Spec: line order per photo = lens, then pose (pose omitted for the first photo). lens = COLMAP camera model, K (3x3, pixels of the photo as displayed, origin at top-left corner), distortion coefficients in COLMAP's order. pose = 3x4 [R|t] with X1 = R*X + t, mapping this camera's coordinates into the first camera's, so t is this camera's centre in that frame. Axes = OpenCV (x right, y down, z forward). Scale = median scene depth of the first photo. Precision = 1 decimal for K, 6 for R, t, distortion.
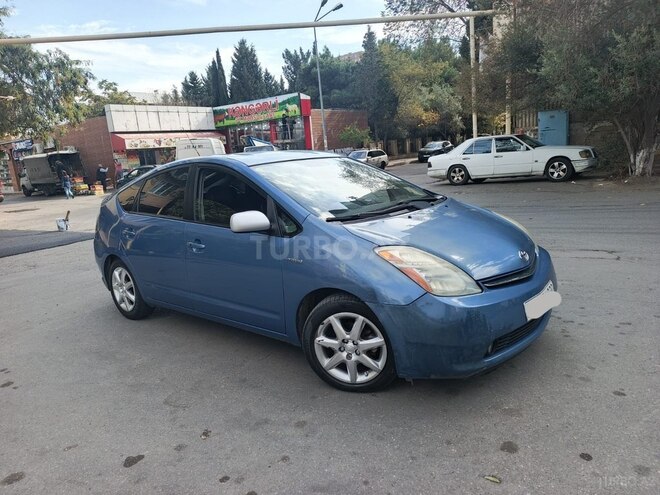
lens RADIAL K [[472.5, 0, 329.8], [0, 472.5, 247.1], [0, 0, 1]] dist [0.018261, -0.019457]
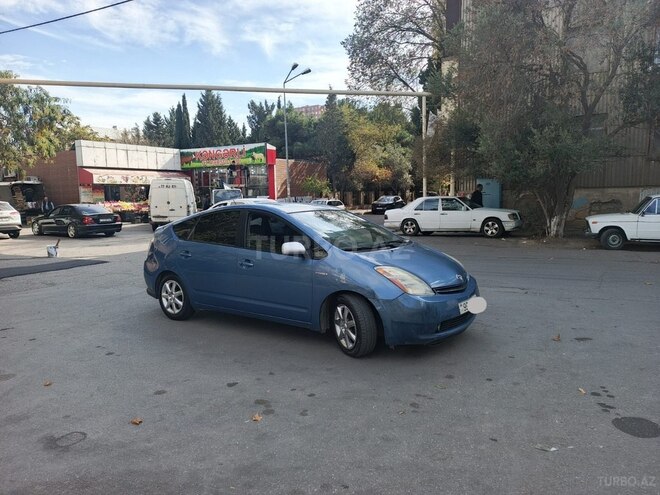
lens RADIAL K [[472.5, 0, 329.4], [0, 472.5, 247.2], [0, 0, 1]] dist [0.018261, -0.019457]
pose [[0.992839, 0.054821, 0.106134, -0.101130], [-0.044318, 0.994109, -0.098908, 0.043172], [-0.110931, 0.093496, 0.989420, -0.267857]]
